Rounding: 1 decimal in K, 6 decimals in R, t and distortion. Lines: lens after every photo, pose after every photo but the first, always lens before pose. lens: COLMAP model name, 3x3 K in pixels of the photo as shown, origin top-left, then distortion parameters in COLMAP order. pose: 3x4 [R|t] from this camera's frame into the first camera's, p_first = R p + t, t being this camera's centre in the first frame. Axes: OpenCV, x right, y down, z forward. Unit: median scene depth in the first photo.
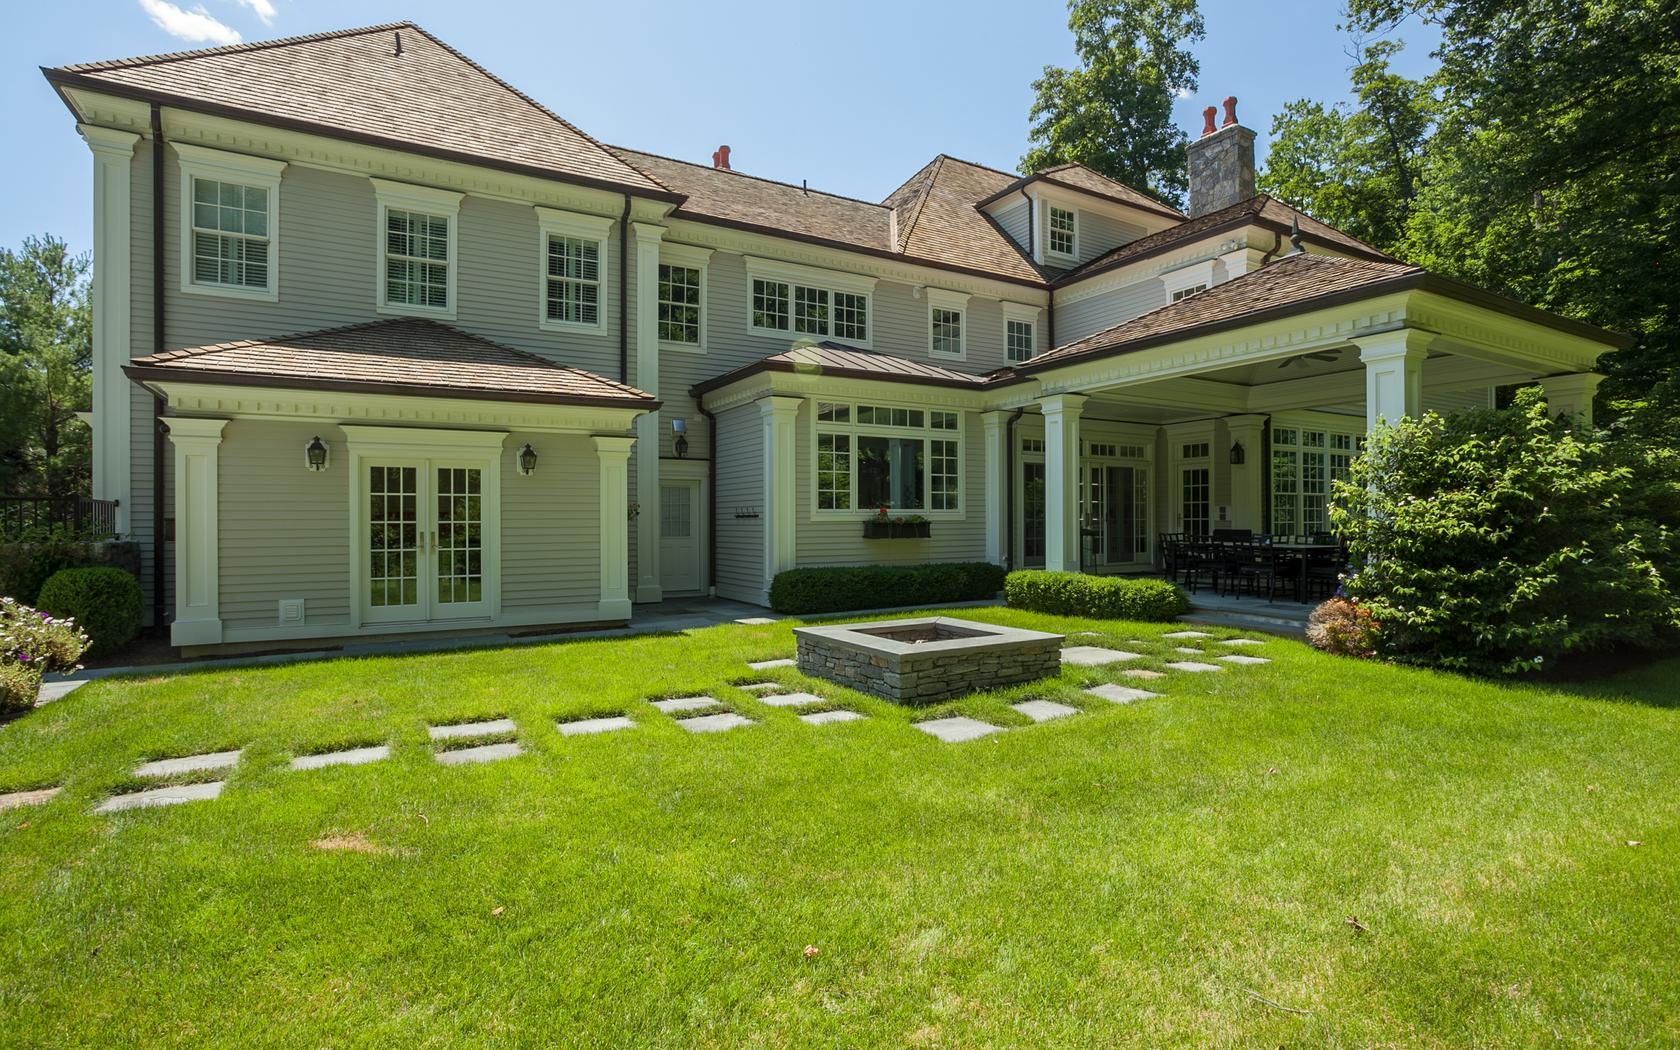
lens RADIAL K [[813.1, 0, 840.0], [0, 813.1, 525.0], [0, 0, 1]] dist [-0.063783, 0.034157]
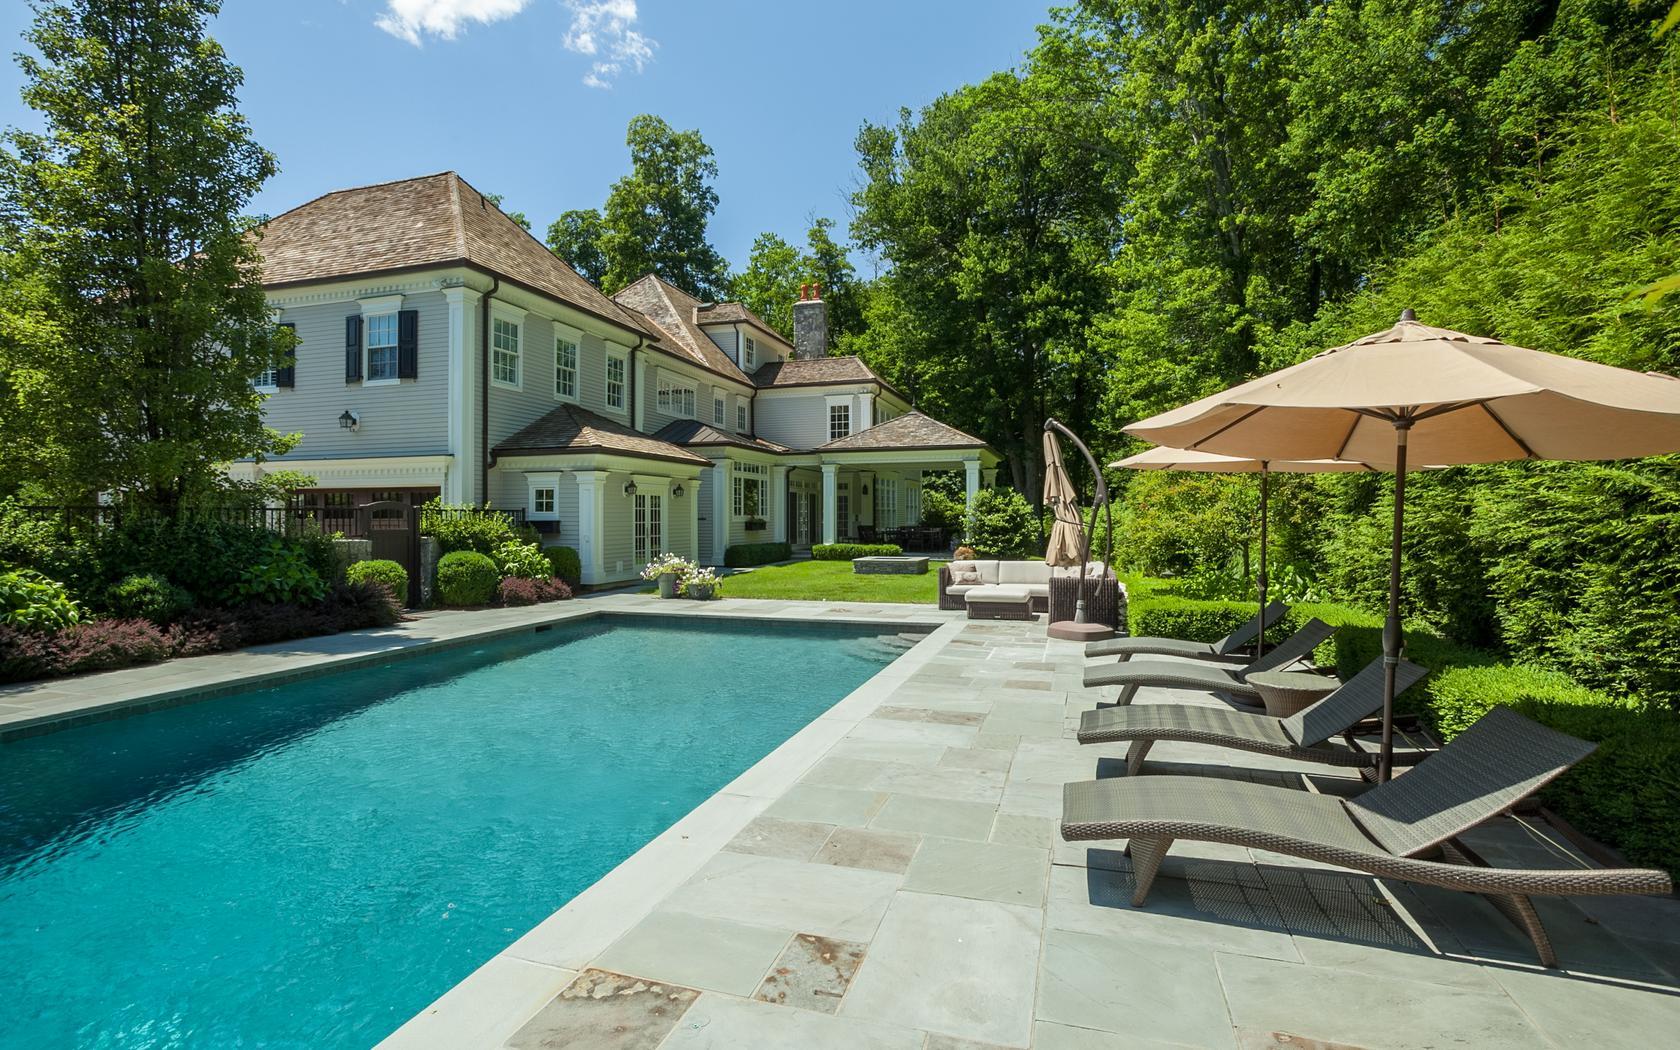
lens RADIAL K [[813.1, 0, 840.0], [0, 813.1, 525.0], [0, 0, 1]] dist [-0.063783, 0.034157]
pose [[0.732913, -0.003075, 0.680315, -1.092509], [0.001667, 0.999995, 0.002724, -0.001071], [-0.680320, -0.000863, 0.732915, -0.569924]]
